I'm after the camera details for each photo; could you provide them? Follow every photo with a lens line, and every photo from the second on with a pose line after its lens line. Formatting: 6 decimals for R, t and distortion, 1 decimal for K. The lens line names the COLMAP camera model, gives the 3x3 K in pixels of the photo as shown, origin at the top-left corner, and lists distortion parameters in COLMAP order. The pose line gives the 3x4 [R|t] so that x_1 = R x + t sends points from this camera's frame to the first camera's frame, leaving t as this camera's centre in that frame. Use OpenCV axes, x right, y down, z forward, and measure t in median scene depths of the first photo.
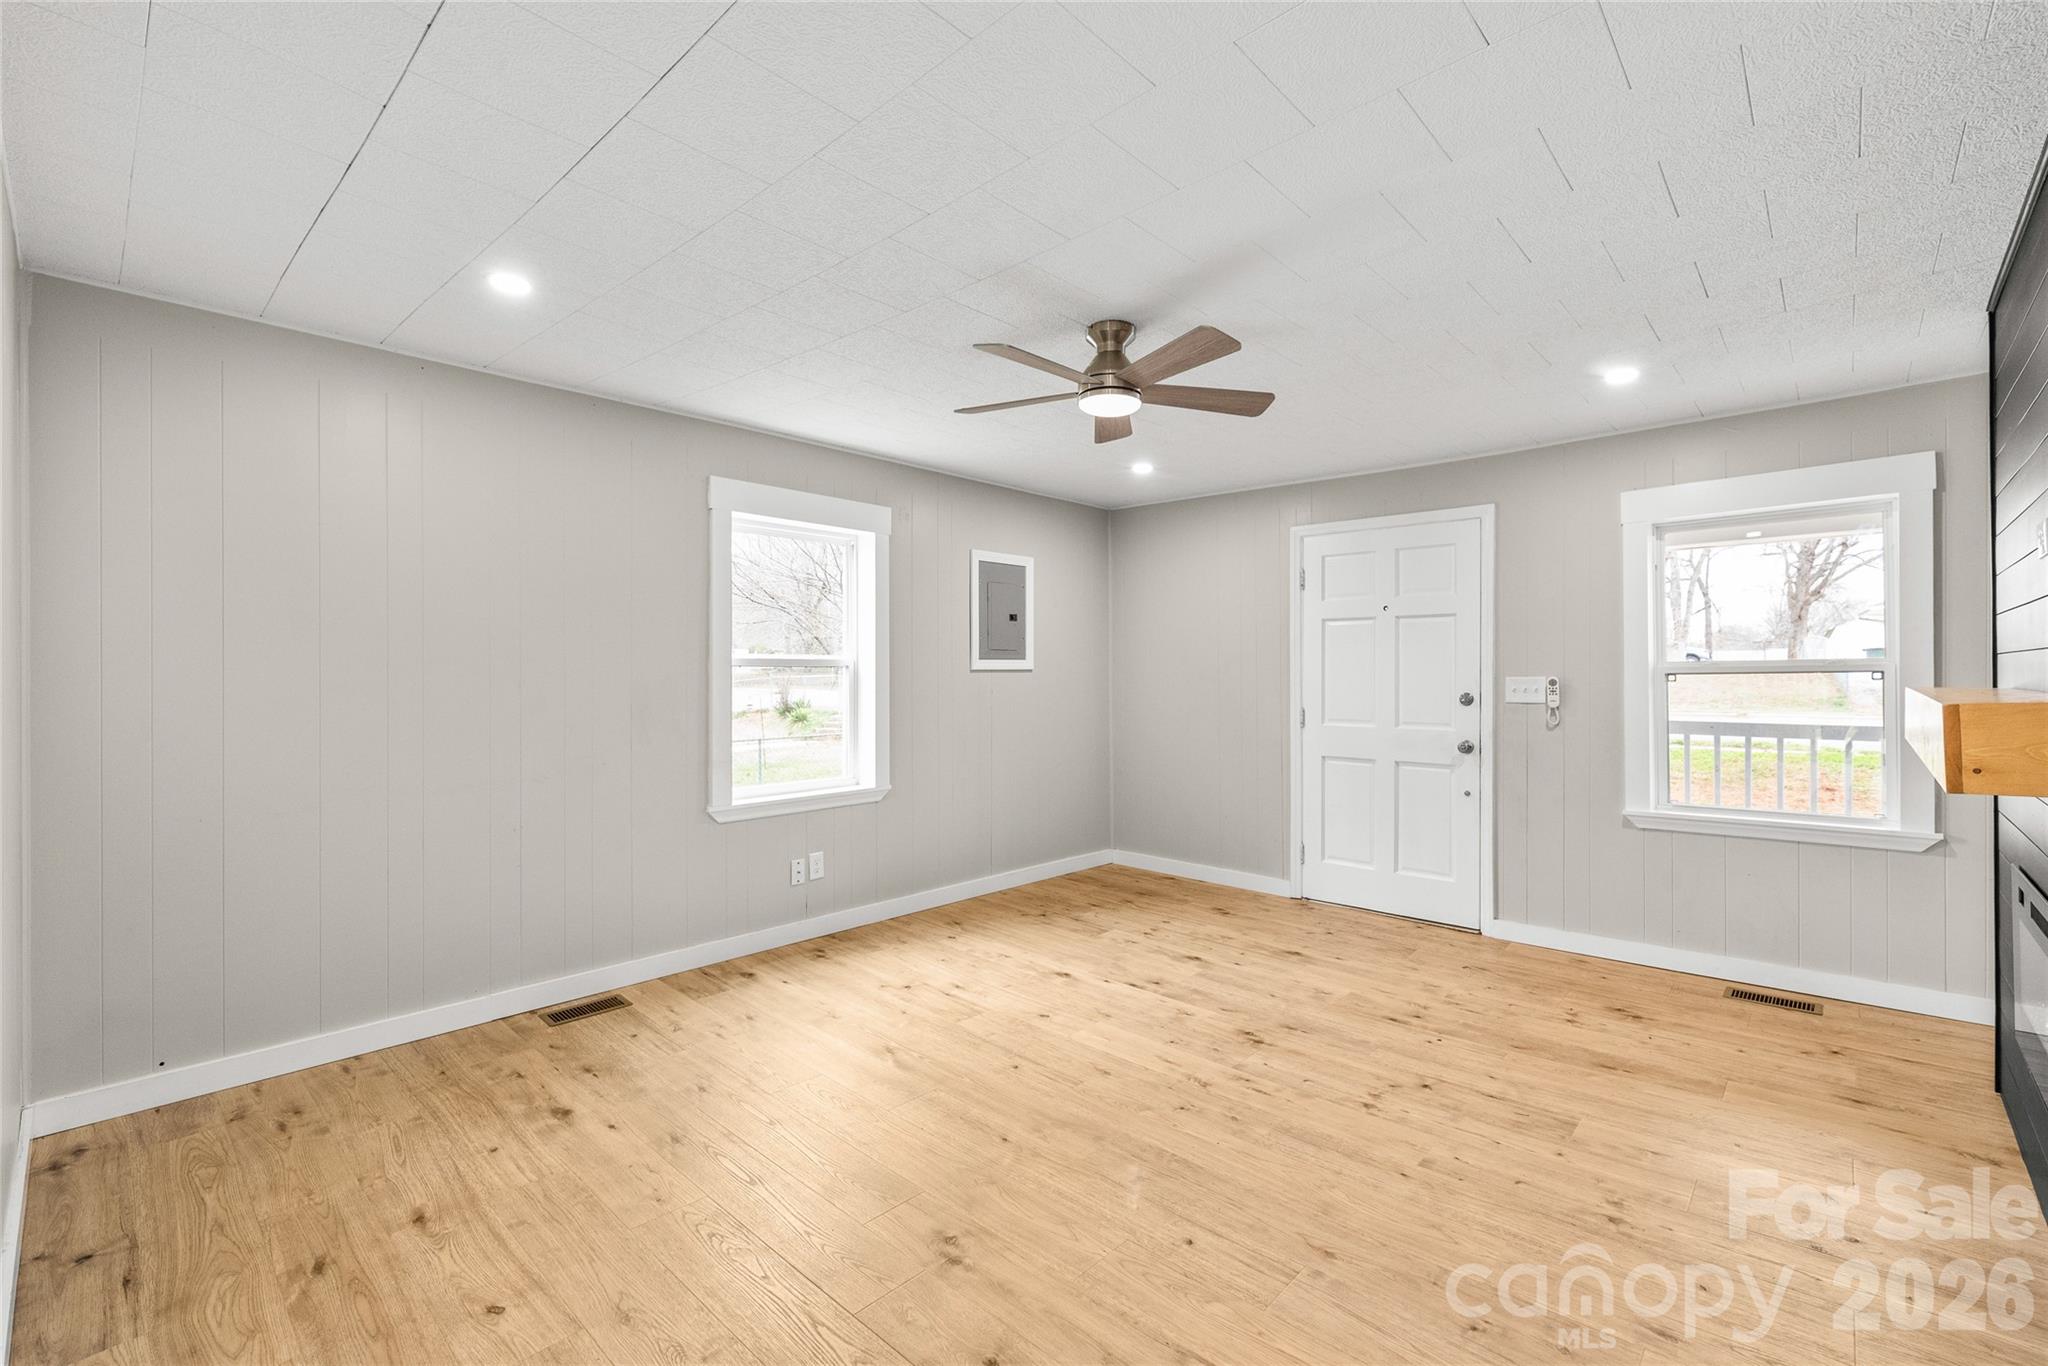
lens RADIAL K [[888.9, 0, 1024.2], [0, 888.9, 675.8], [0, 0, 1]] dist [0.000246, 0.000116]
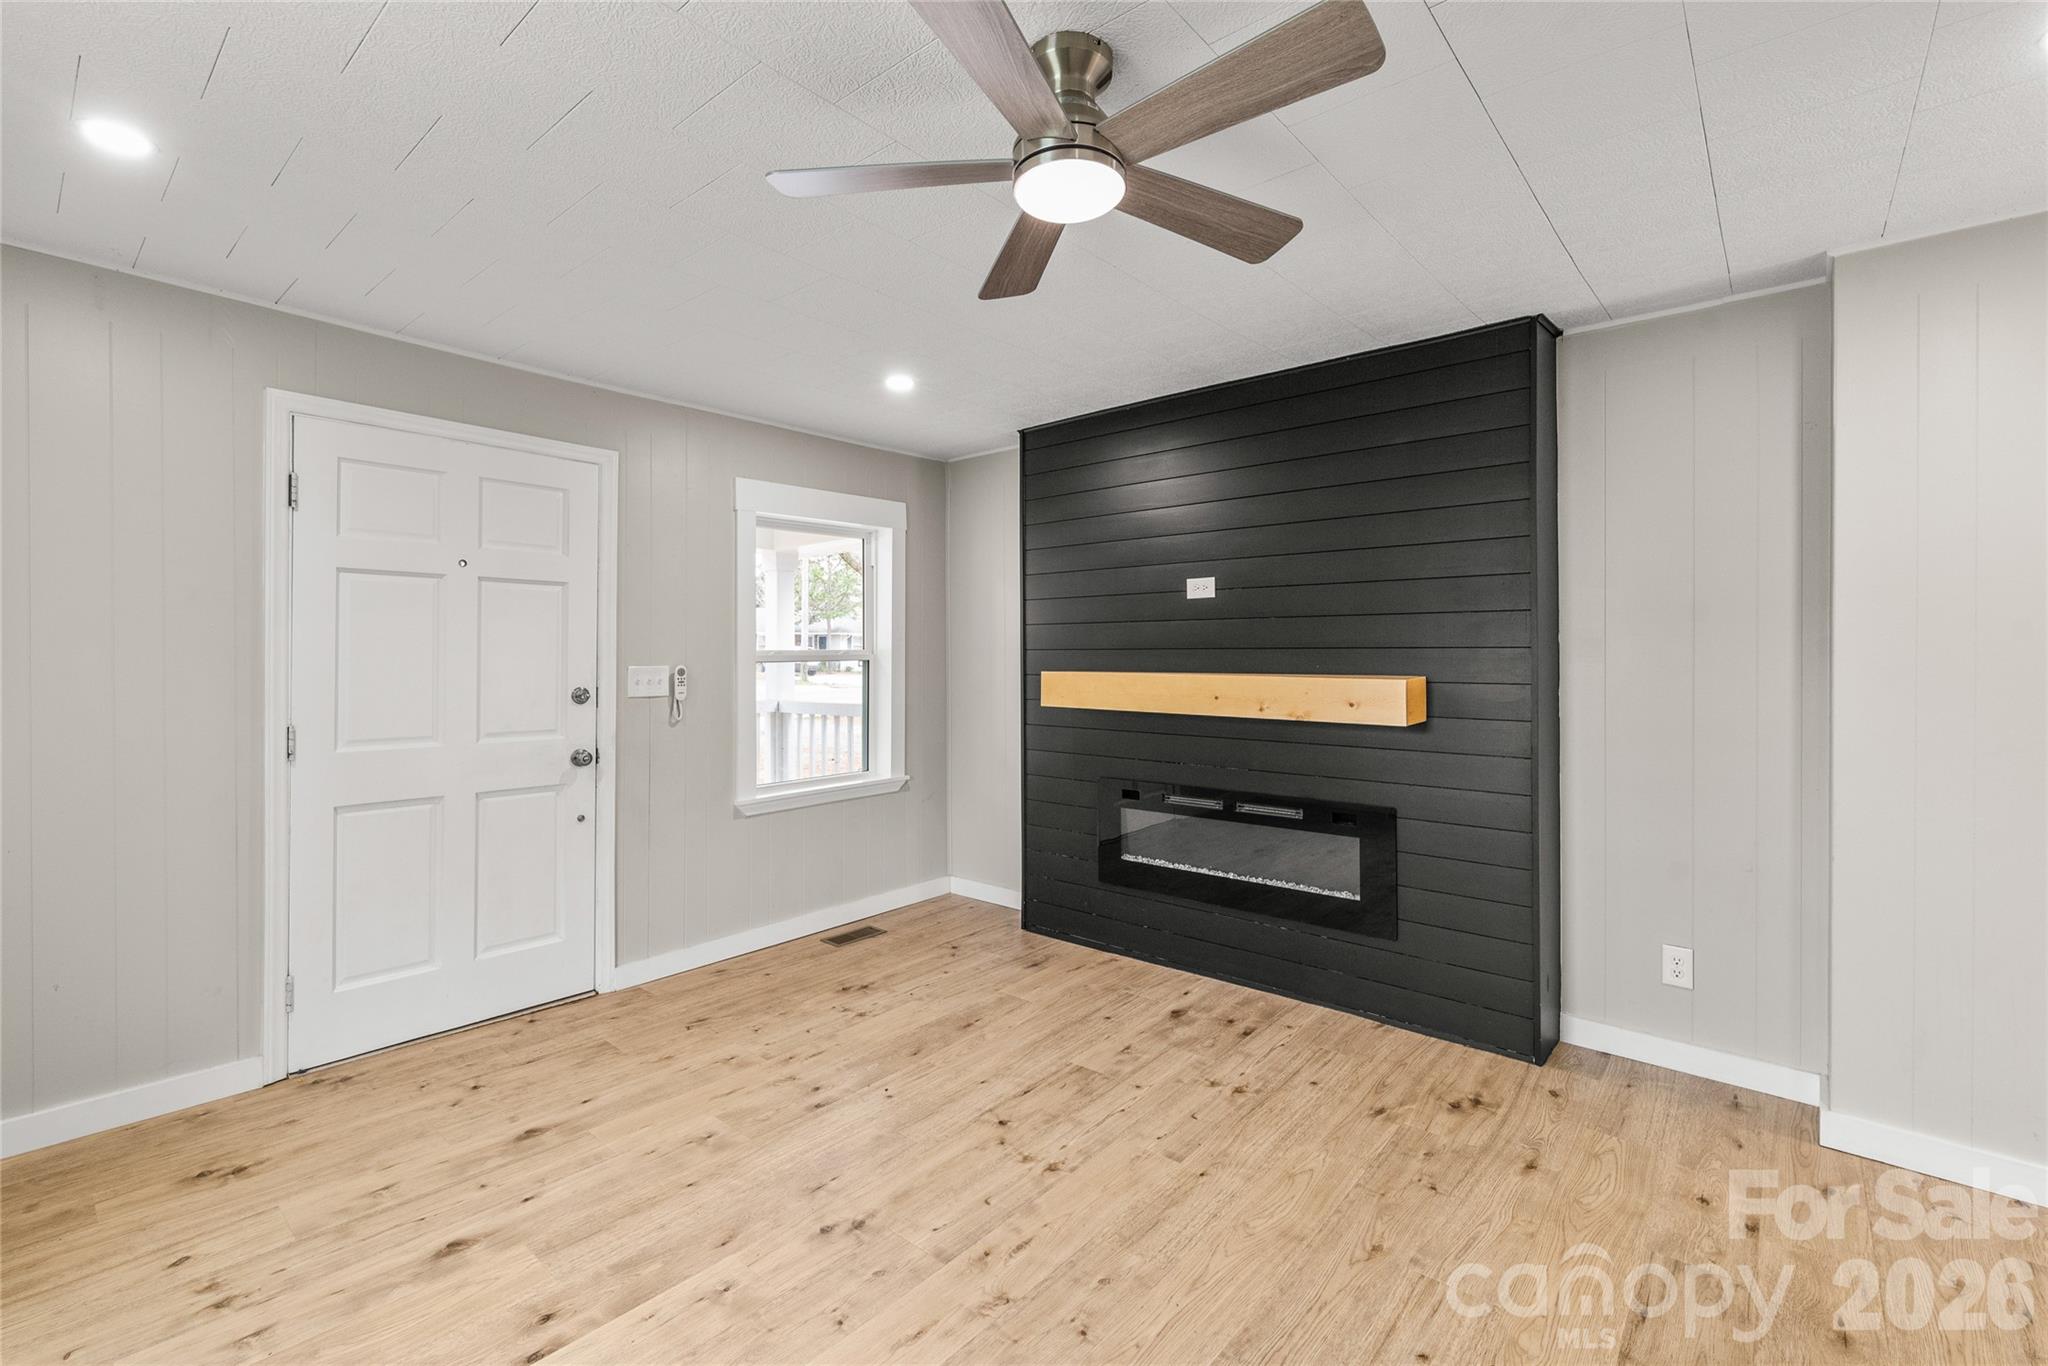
lens RADIAL K [[888.9, 0, 1029.0], [0, 888.9, 652.5], [0, 0, 1]] dist [0.000246, 0.000116]
pose [[-0.049473, 0.007439, 0.998748, -0.341635], [0.000405, 0.999972, -0.007428, -0.005872], [-0.998775, 0.000037, -0.049474, 0.768802]]
